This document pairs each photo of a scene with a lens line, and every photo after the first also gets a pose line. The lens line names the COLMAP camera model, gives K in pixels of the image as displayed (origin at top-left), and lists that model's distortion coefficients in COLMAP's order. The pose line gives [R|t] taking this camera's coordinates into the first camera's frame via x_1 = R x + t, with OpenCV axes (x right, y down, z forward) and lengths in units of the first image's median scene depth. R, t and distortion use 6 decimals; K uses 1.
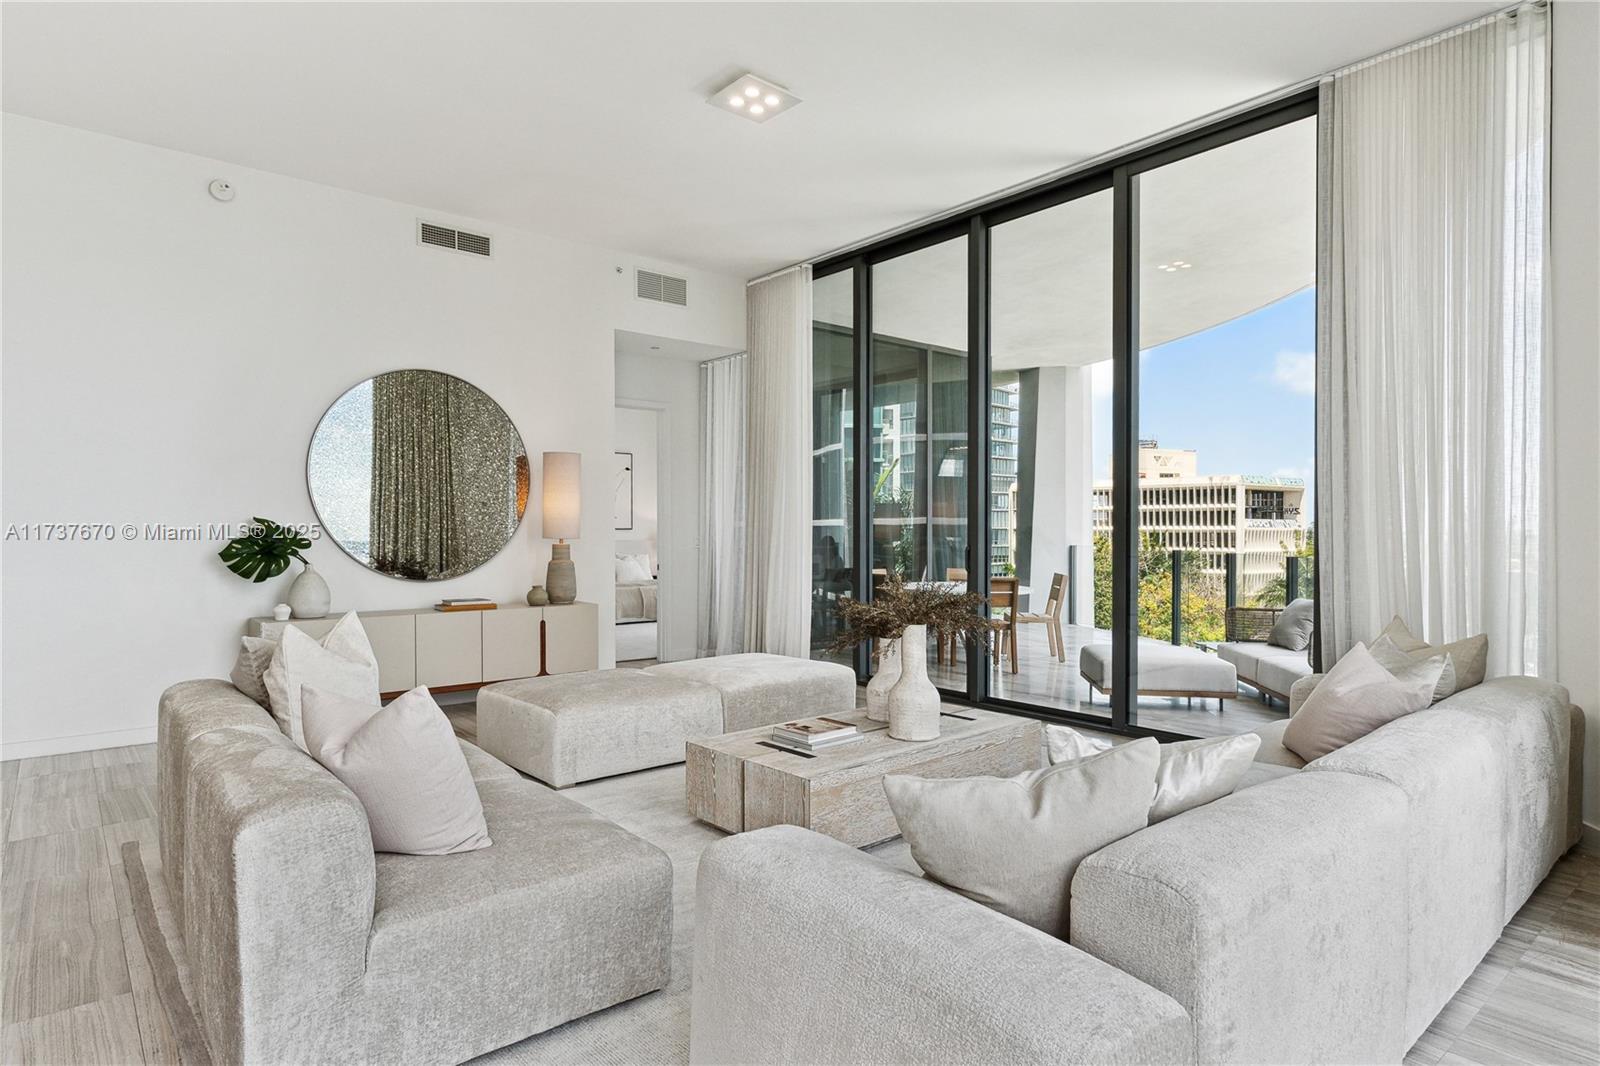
lens RADIAL K [[886.4, 0, 802.6], [0, 886.4, 536.0], [0, 0, 1]] dist [0.007351, 0.001290]
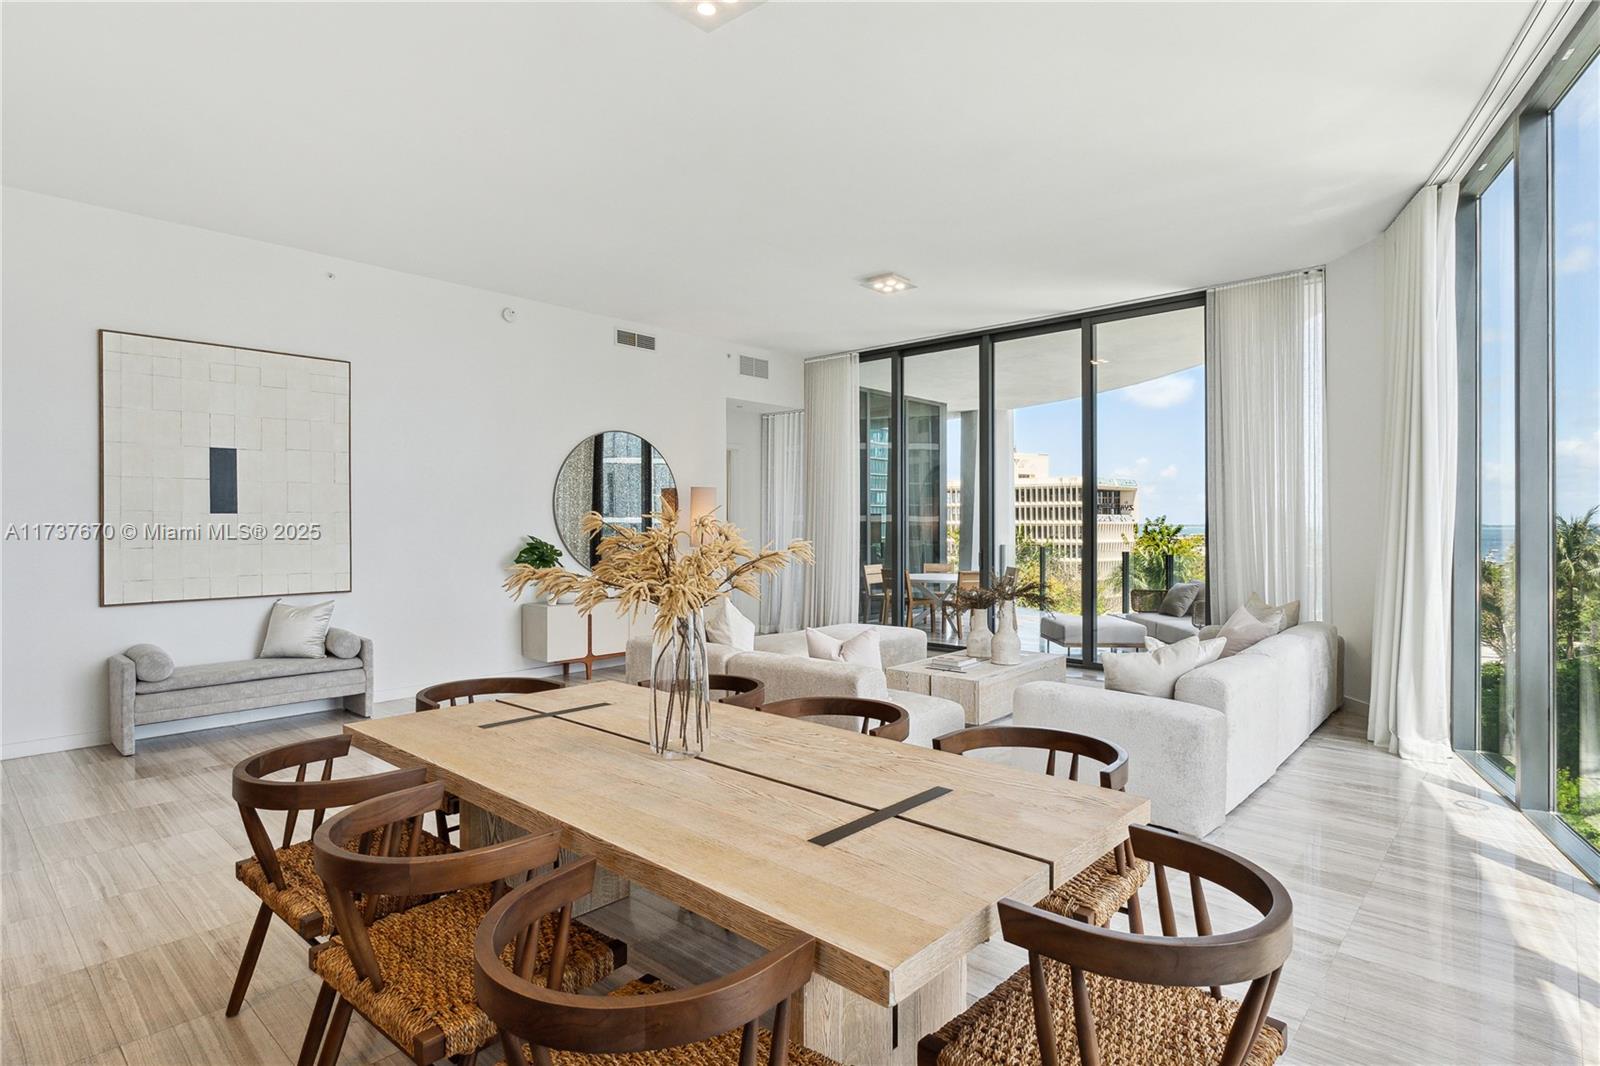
lens RADIAL K [[811.7, 0, 806.1], [0, 811.7, 521.4], [0, 0, 1]] dist [0.002705, 0.000427]
pose [[0.991715, -0.001263, 0.128453, -0.329979], [0.002504, 0.999952, -0.009495, -0.030409], [-0.128434, 0.009738, 0.991670, -0.390541]]
